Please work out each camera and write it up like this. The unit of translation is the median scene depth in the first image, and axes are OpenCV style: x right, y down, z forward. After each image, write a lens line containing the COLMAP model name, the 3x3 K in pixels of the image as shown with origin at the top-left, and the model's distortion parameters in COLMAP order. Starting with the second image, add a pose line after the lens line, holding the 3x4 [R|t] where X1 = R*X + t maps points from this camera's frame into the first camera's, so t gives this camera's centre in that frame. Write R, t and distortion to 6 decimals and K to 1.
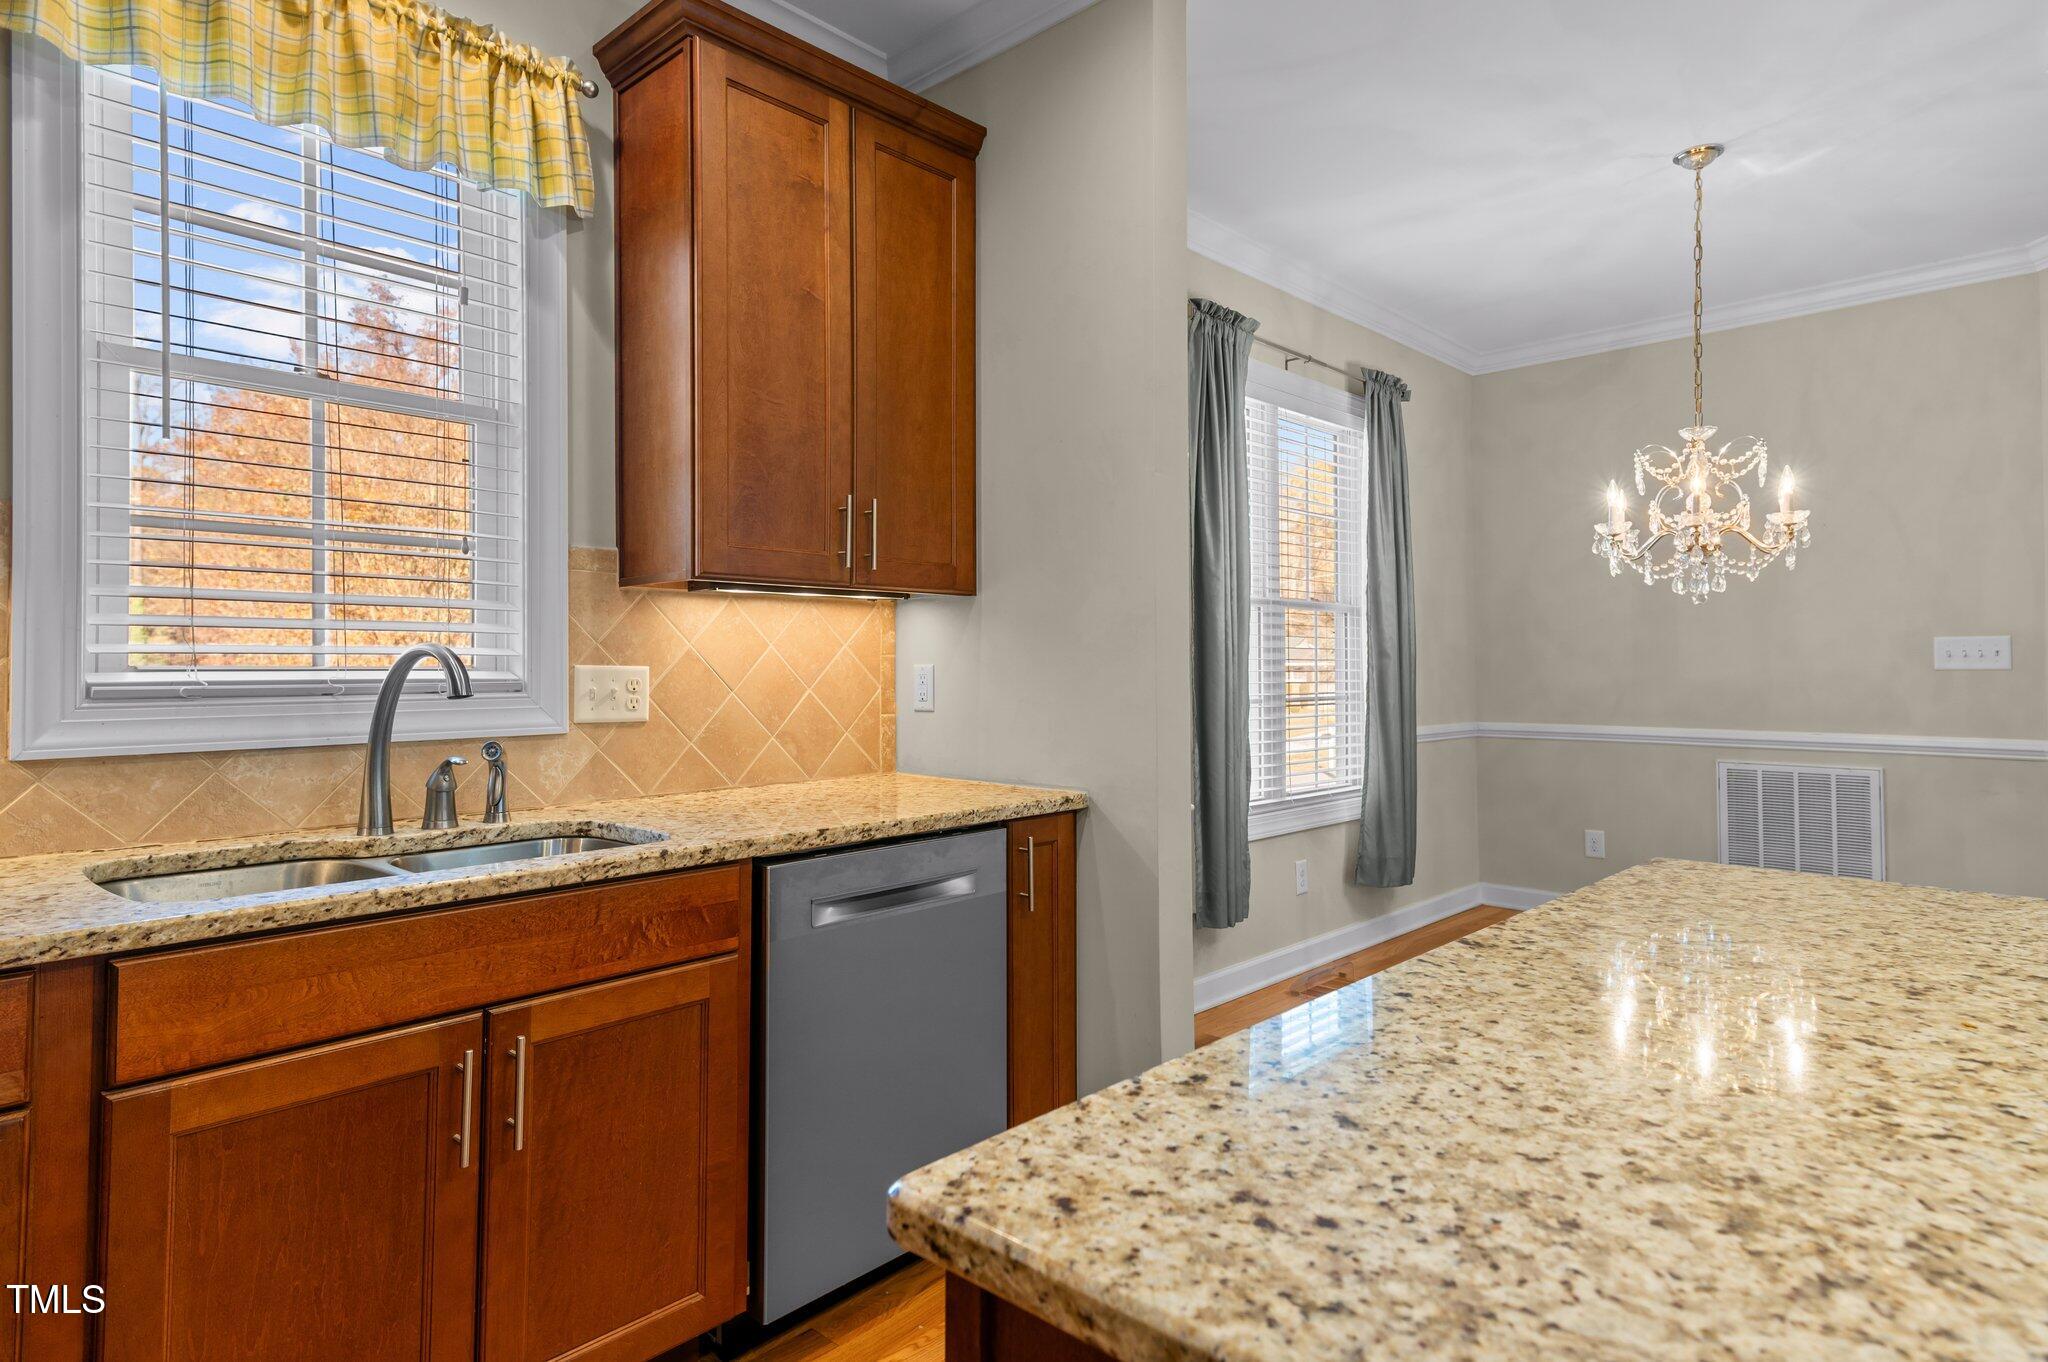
lens RADIAL K [[1149.3, 0, 1026.7], [0, 1149.3, 654.3], [0, 0, 1]] dist [0.046500, -0.000010]
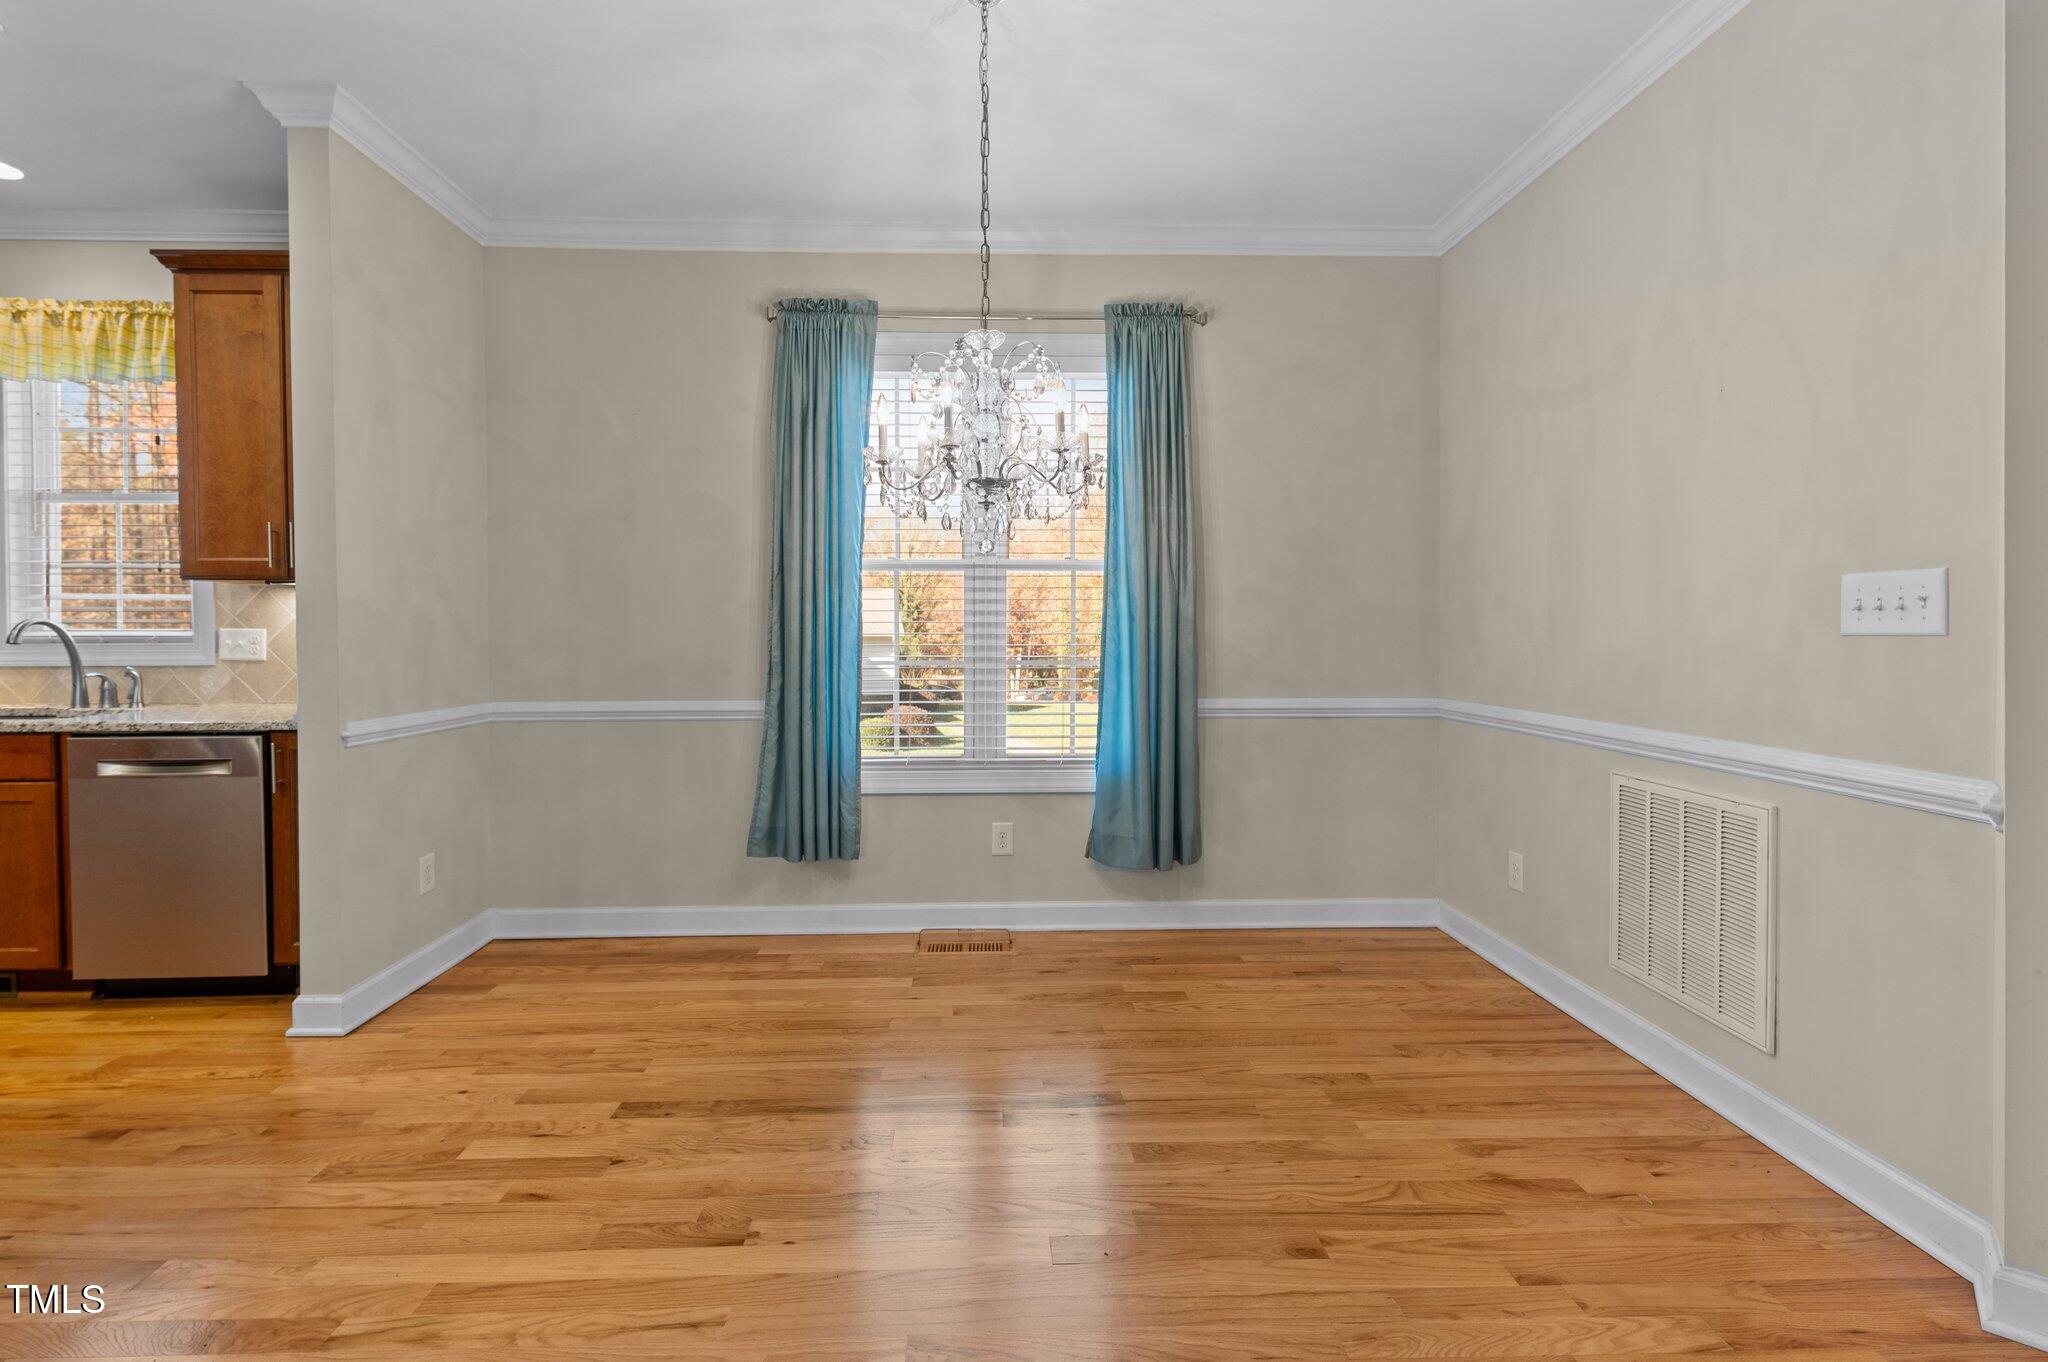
lens RADIAL K [[950.4, 0, 1025.2], [0, 950.4, 646.7], [0, 0, 1]] dist [0.014004, -0.008994]
pose [[0.710256, 0.012500, -0.703832, 1.524482], [0.006857, 0.999672, 0.024673, 0.009516], [0.703910, -0.022351, 0.709938, 0.794211]]
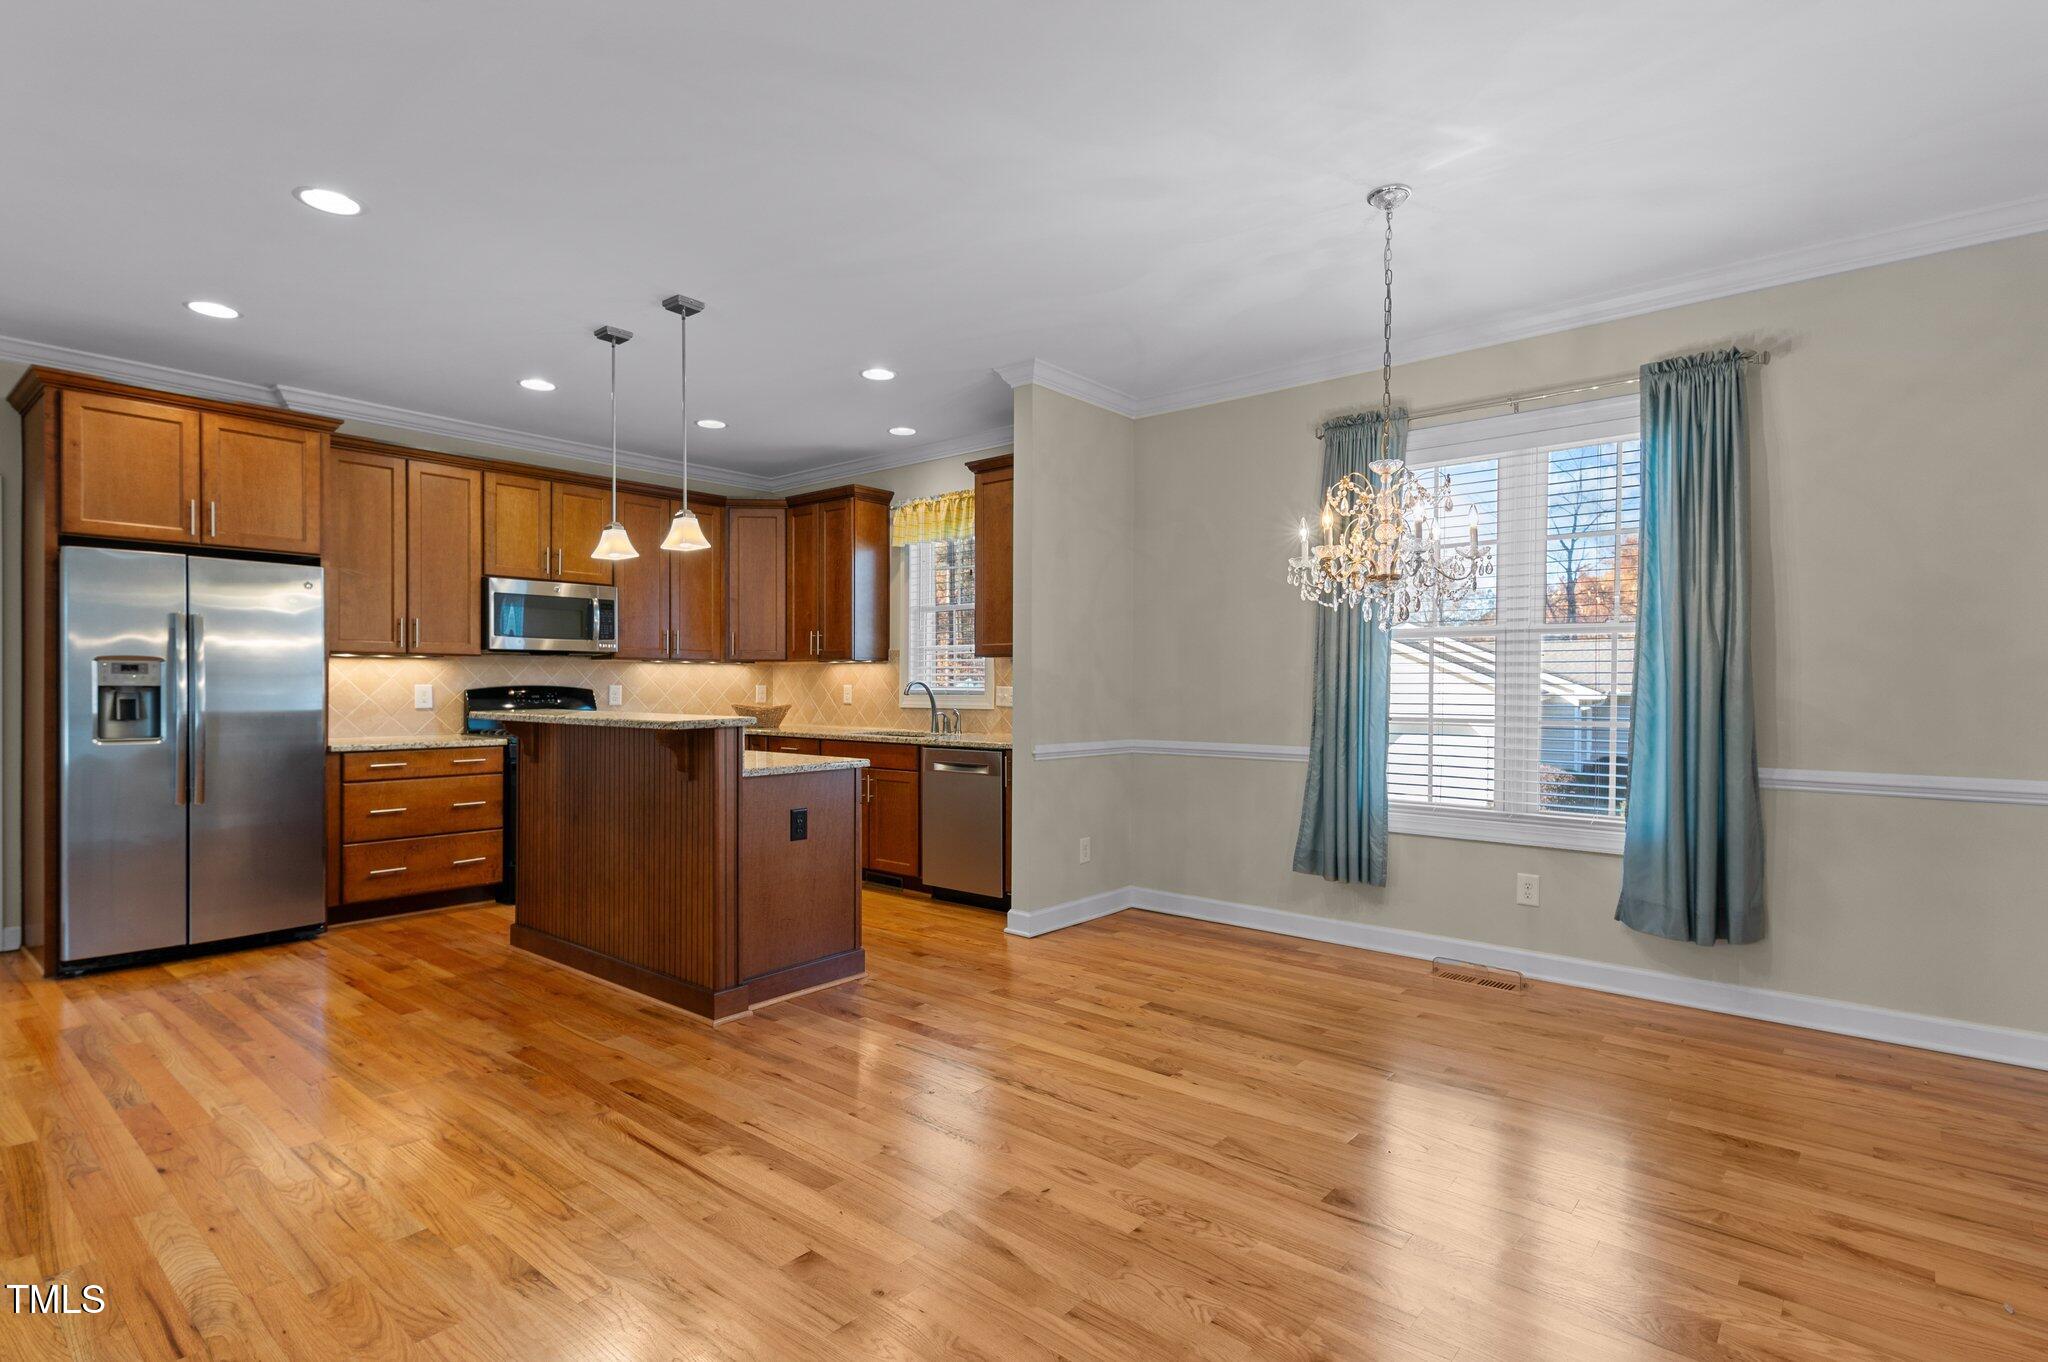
lens RADIAL K [[985.1, 0, 1023.2], [0, 985.1, 687.9], [0, 0, 1]] dist [0.001285, -0.008819]
pose [[0.049137, 0.003152, -0.998787, 2.036793], [0.004363, 0.999985, 0.003371, 0.005040], [0.998783, -0.004524, 0.049123, 0.911648]]
